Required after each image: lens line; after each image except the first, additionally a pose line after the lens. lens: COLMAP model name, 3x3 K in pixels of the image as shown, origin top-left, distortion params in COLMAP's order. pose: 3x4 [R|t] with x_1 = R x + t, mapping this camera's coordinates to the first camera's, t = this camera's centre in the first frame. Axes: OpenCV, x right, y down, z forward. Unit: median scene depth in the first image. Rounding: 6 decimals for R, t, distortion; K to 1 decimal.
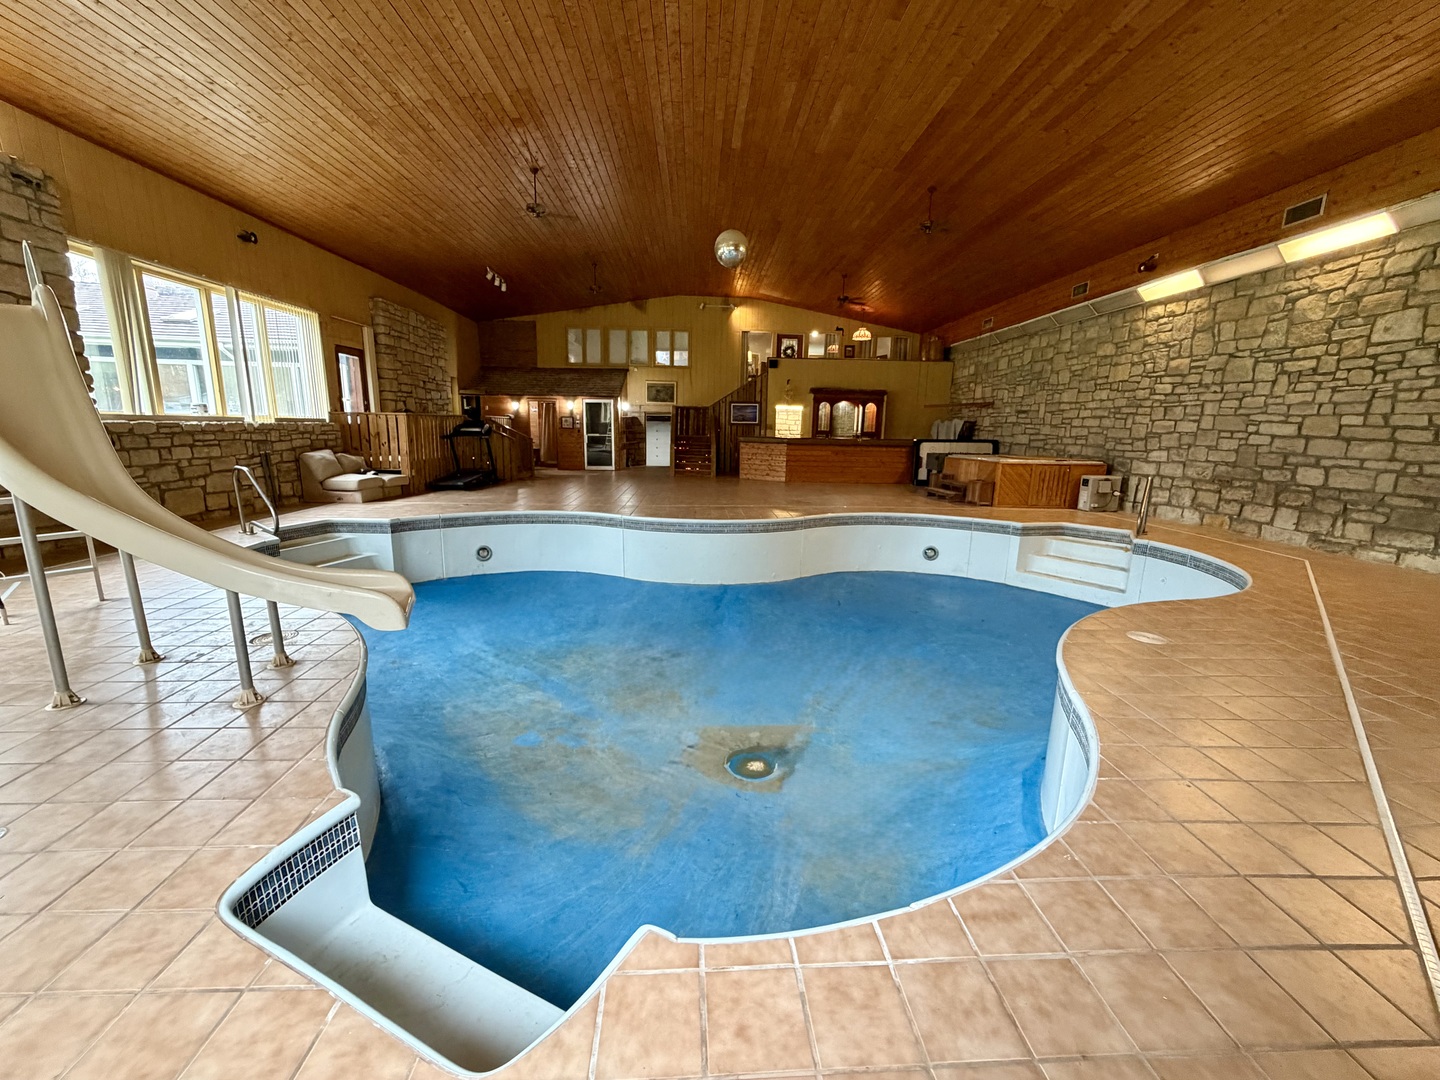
lens RADIAL K [[575.2, 0, 714.7], [0, 575.2, 539.8], [0, 0, 1]] dist [-0.000297, 0.000478]
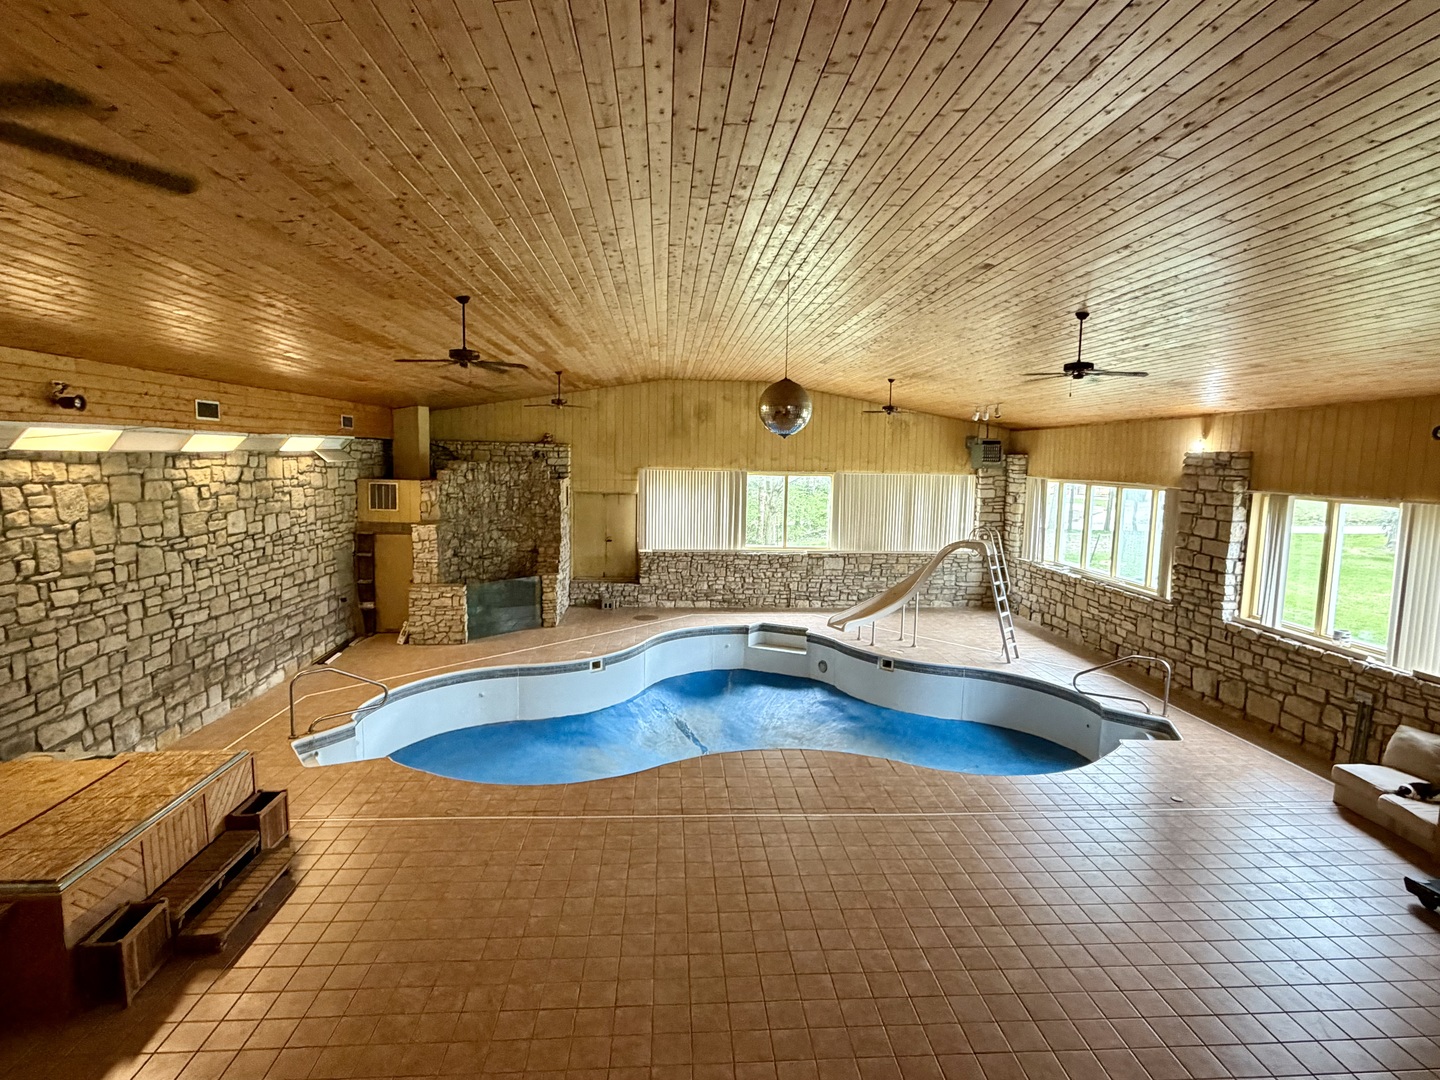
lens RADIAL K [[755.4, 0, 722.7], [0, 755.4, 540.1], [0, 0, 1]] dist [0.000231, -0.000461]
pose [[-0.998438, -0.032256, -0.045628, 0.156066], [-0.044643, 0.951566, 0.304186, -0.732080], [0.033606, 0.305747, -0.951519, 2.172745]]
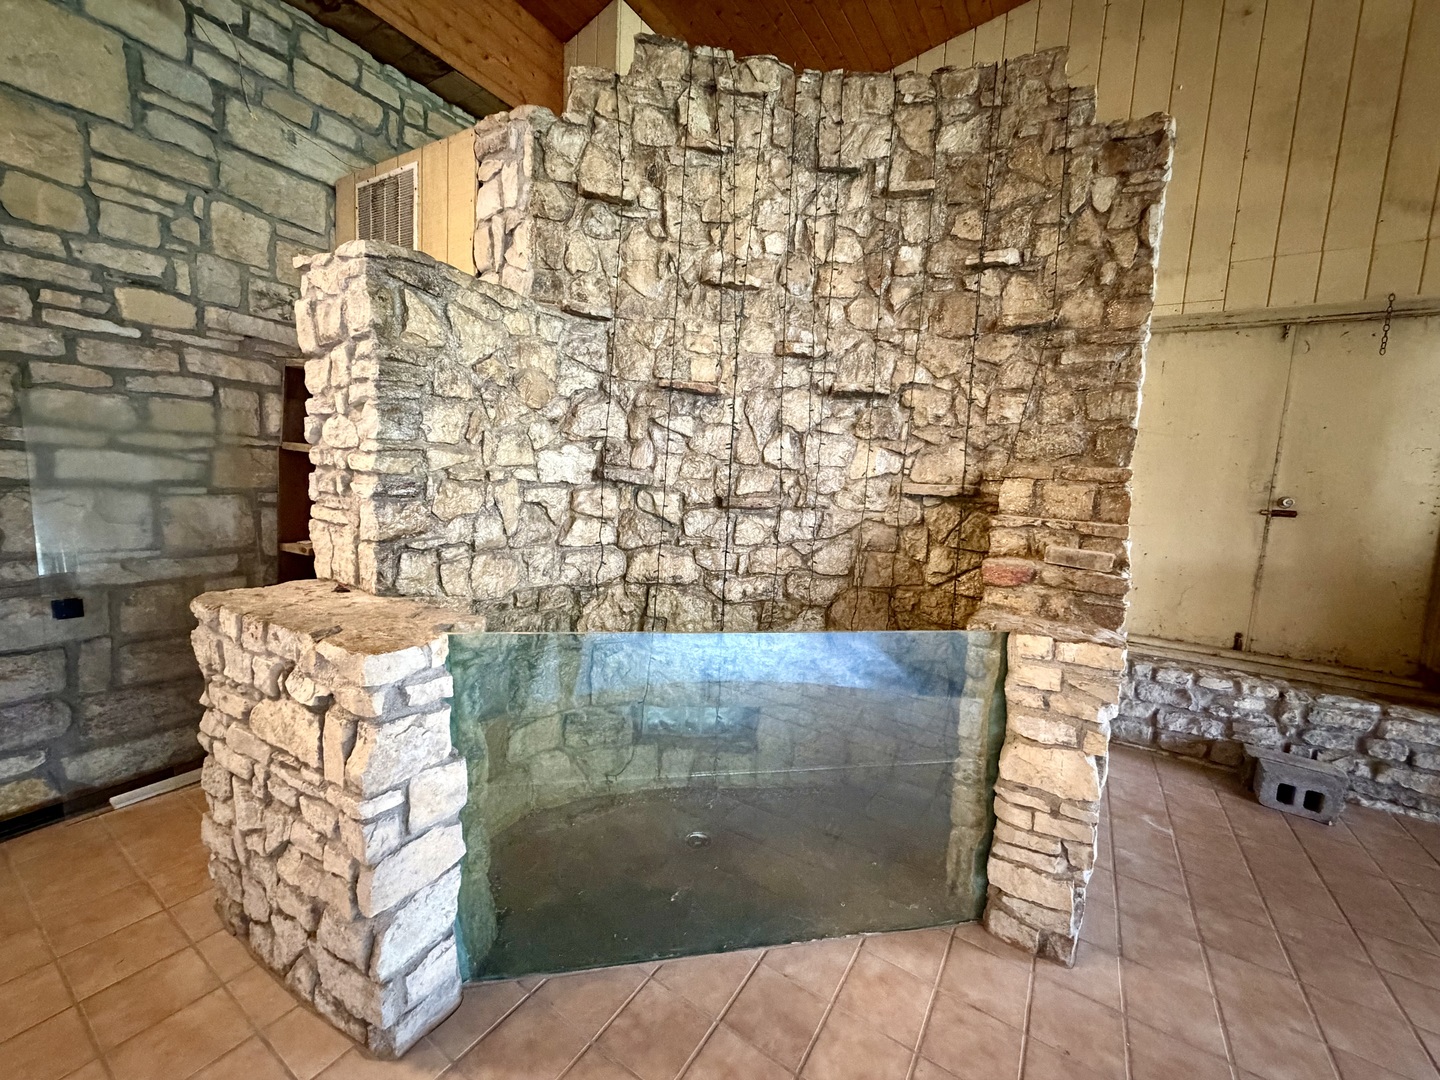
lens RADIAL K [[575.2, 0, 714.5], [0, 575.2, 533.2], [0, 0, 1]] dist [-0.000297, 0.000478]
pose [[-0.813409, -0.122076, 0.568738, 0.514203], [0.048182, 0.960231, 0.275018, -0.118795], [-0.579693, 0.251104, -0.775179, 0.509273]]
